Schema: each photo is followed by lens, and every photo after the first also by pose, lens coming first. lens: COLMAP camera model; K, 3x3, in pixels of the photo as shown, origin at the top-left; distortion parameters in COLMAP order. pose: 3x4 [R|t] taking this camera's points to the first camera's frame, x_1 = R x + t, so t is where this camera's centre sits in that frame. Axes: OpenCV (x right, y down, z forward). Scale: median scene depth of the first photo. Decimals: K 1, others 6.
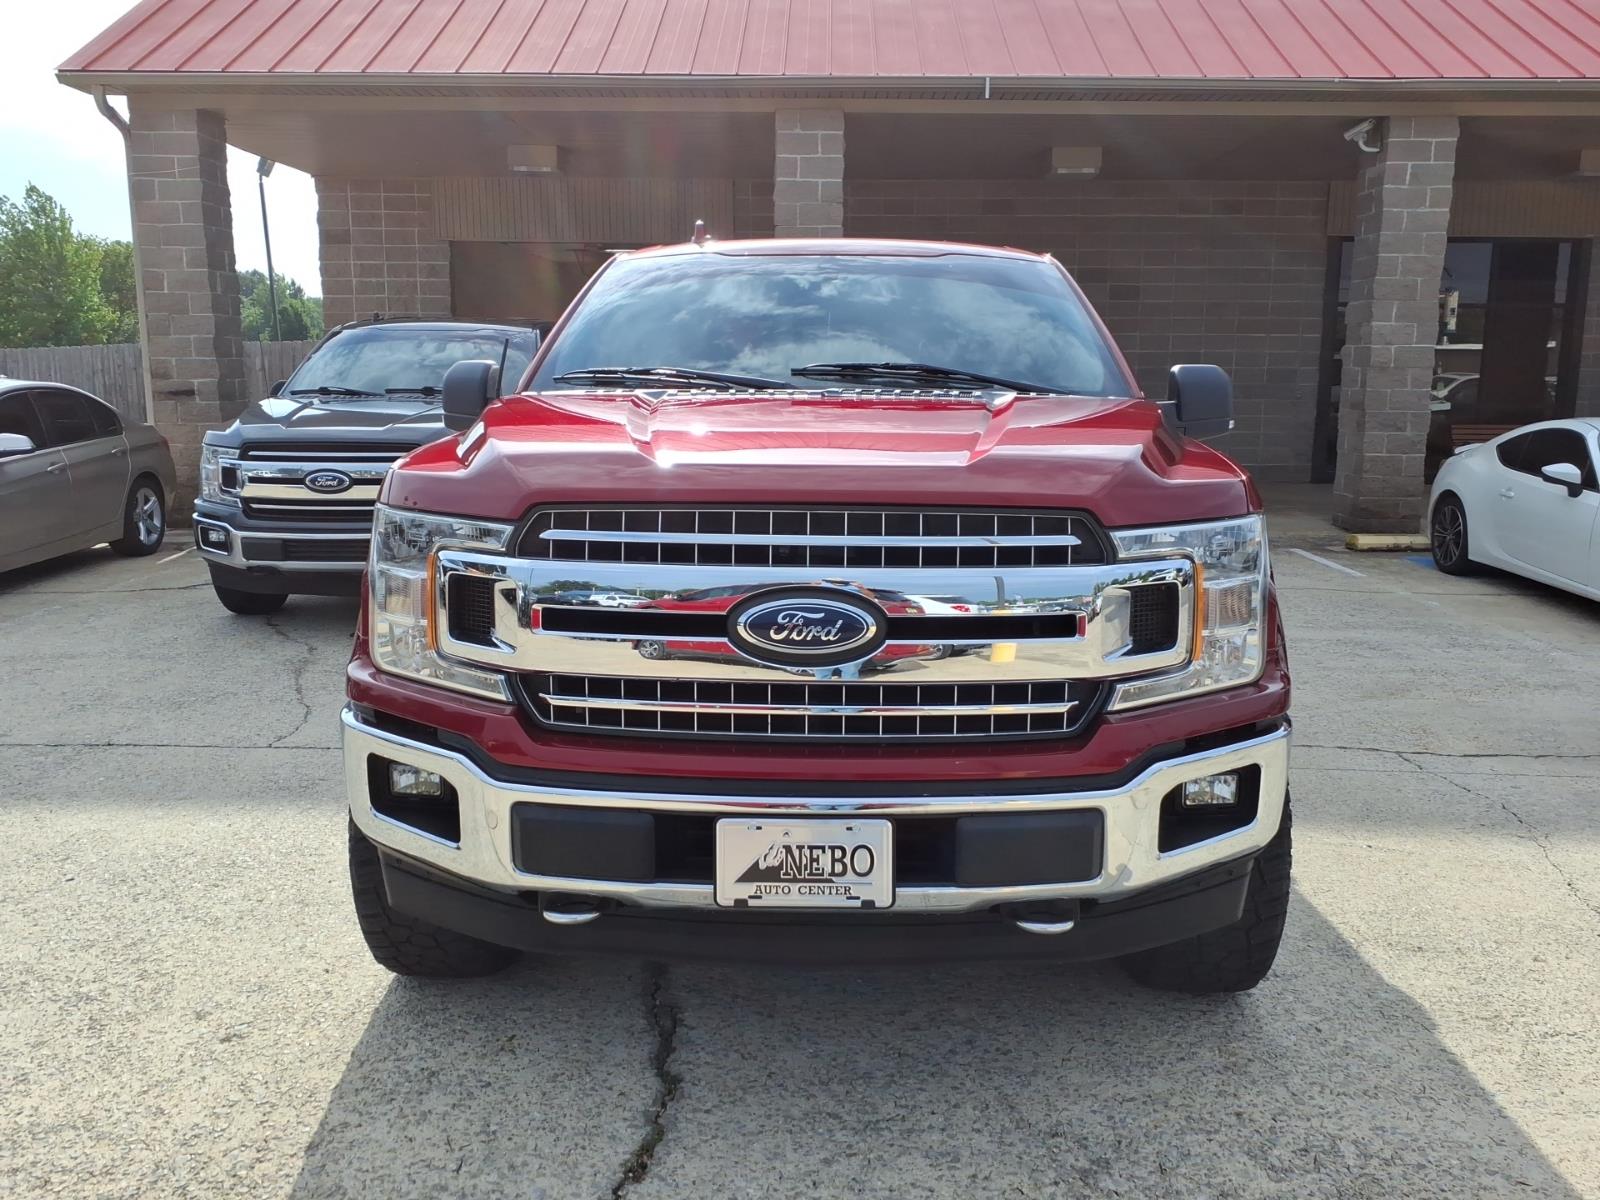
lens RADIAL K [[1277.6, 0, 801.7], [0, 1277.6, 571.3], [0, 0, 1]] dist [0.021432, -0.014637]
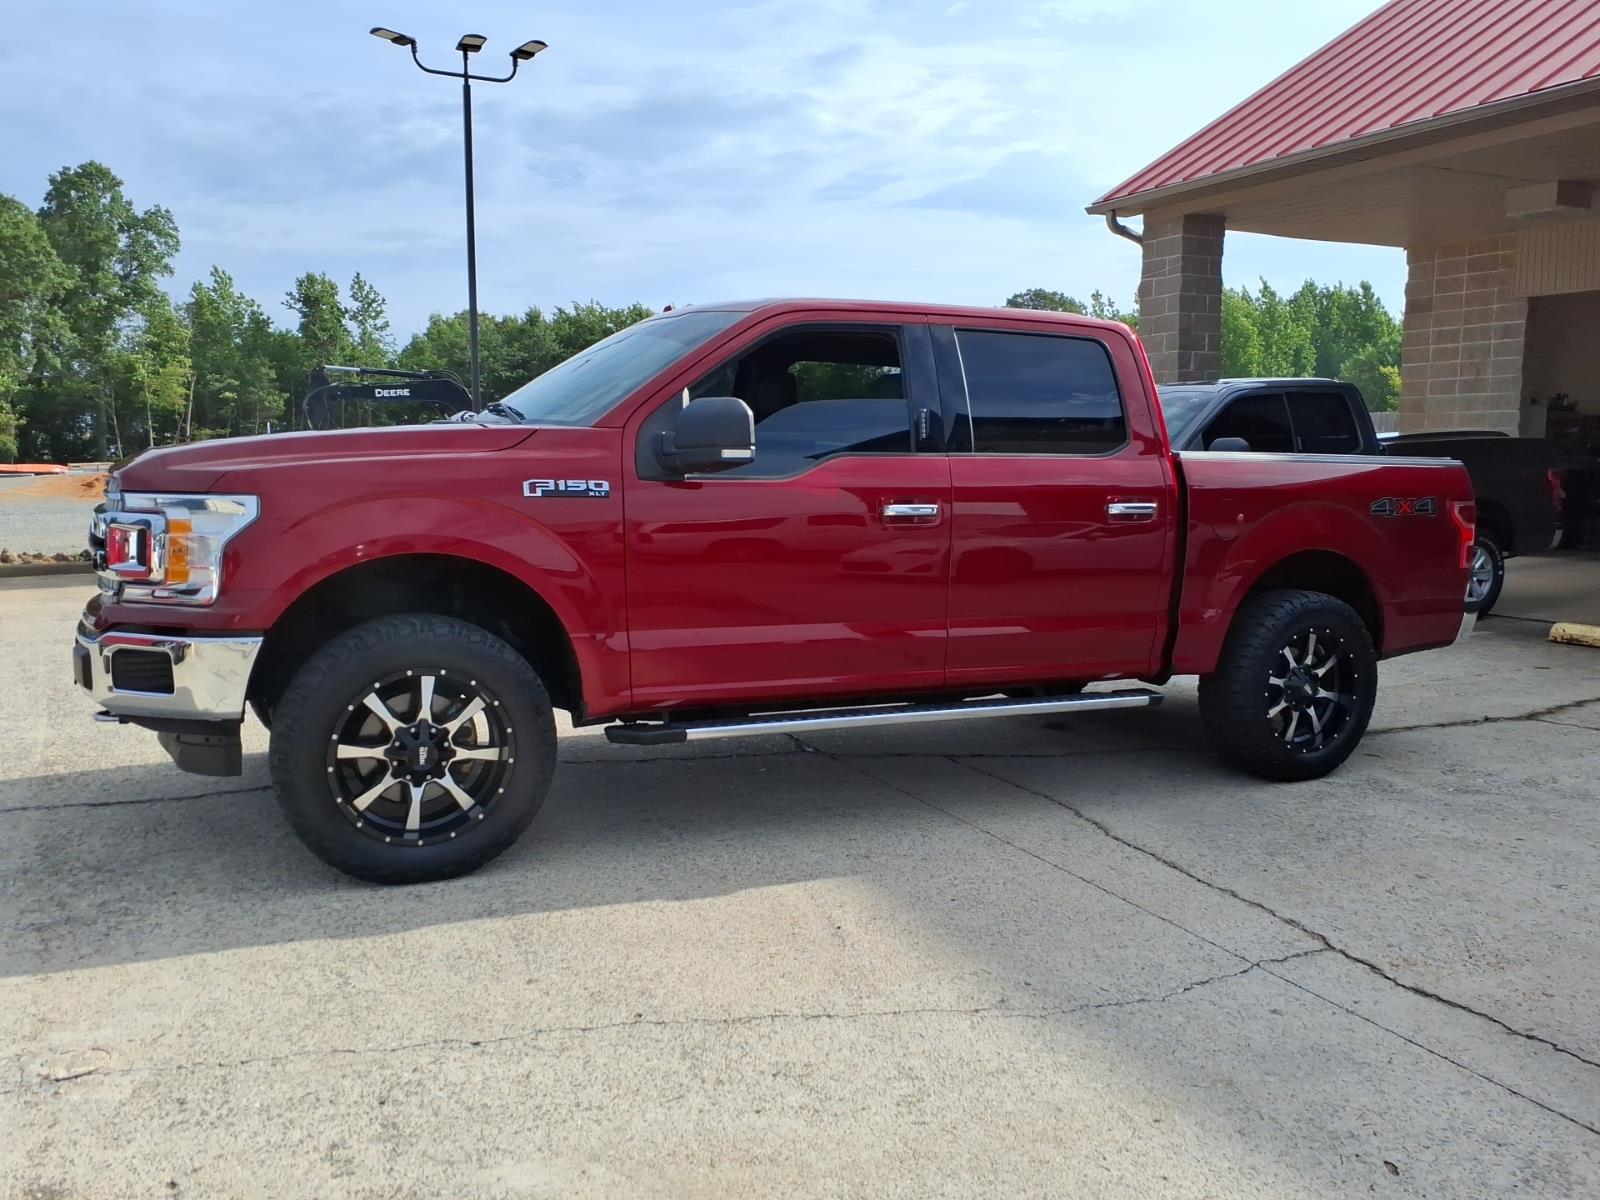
lens RADIAL K [[1277.6, 0, 801.7], [0, 1277.6, 571.3], [0, 0, 1]] dist [0.021432, -0.014637]
pose [[0.469488, 0.076299, -0.879636, 0.909081], [-0.133828, 0.990898, 0.014522, -0.027149], [0.872738, 0.110901, 0.475426, 0.417110]]
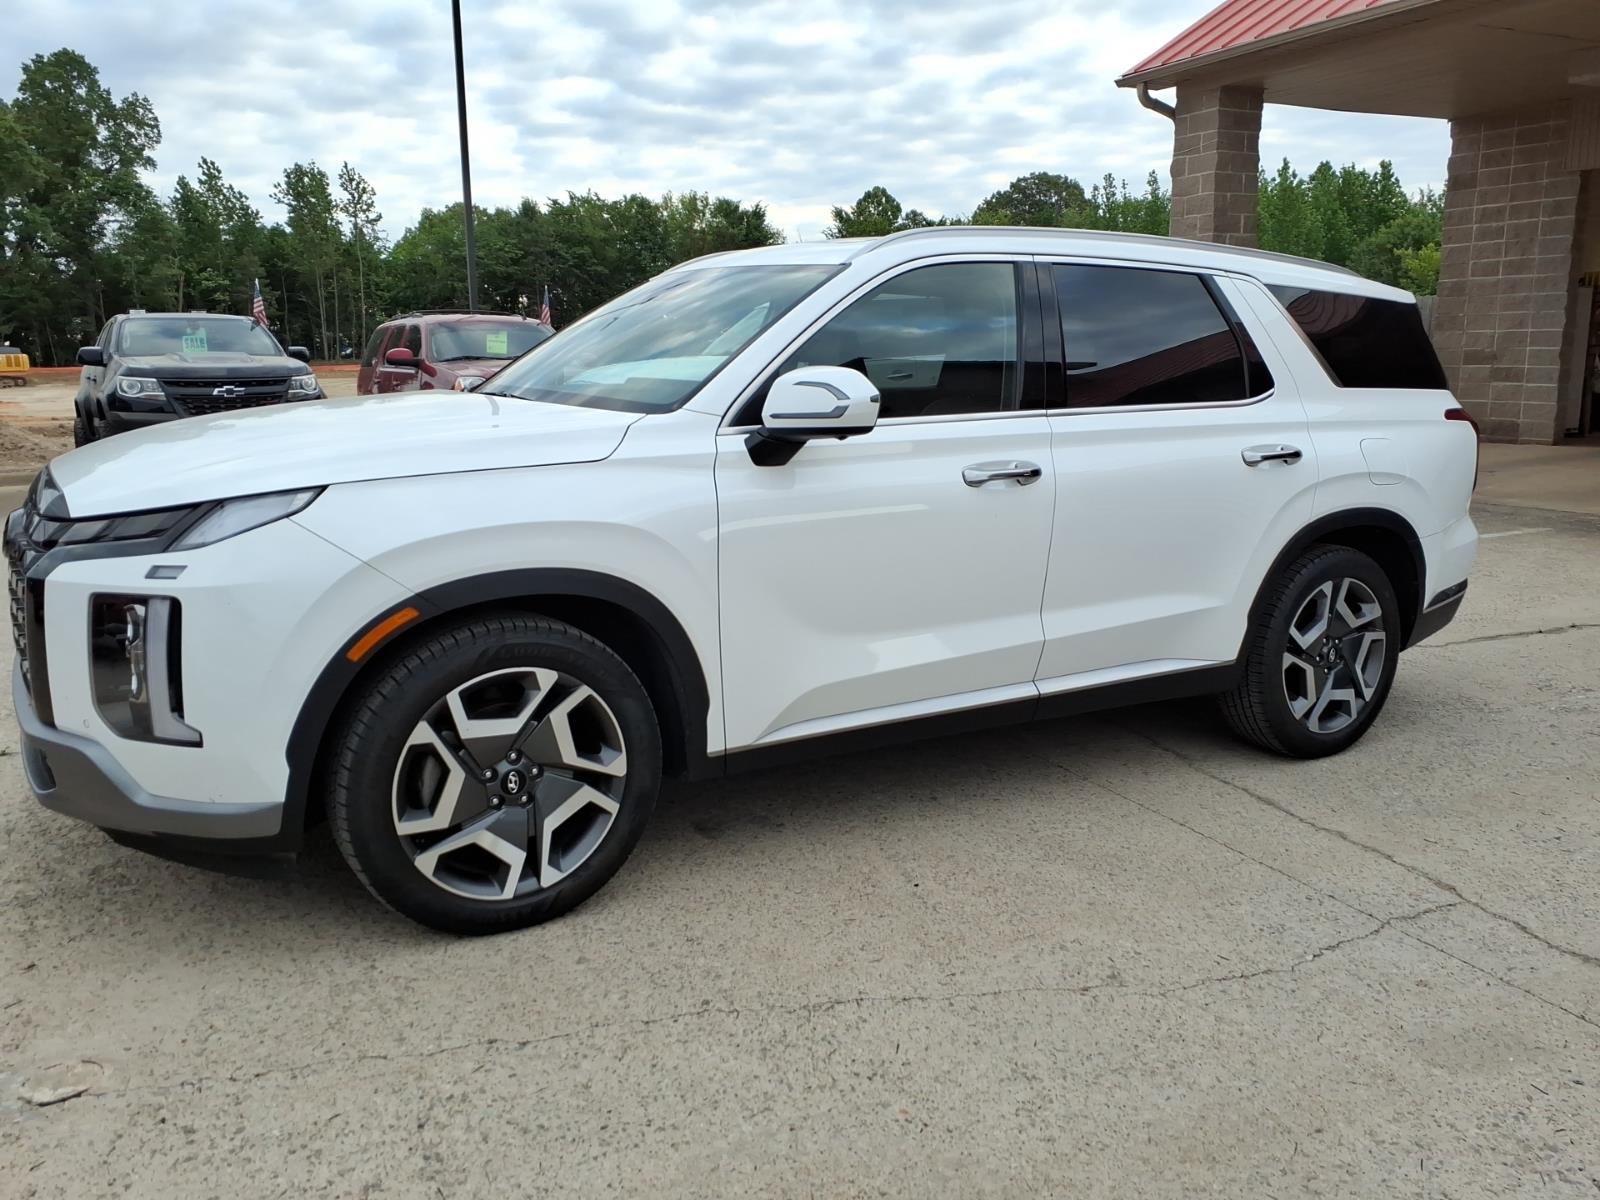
lens RADIAL K [[1277.6, 0, 801.7], [0, 1277.6, 571.3], [0, 0, 1]] dist [0.021432, -0.014637]
pose [[0.469089, 0.142613, -0.871560, 0.823345], [-0.121730, 0.987897, 0.096132, -0.032035], [0.874721, 0.061000, 0.480772, 0.427661]]
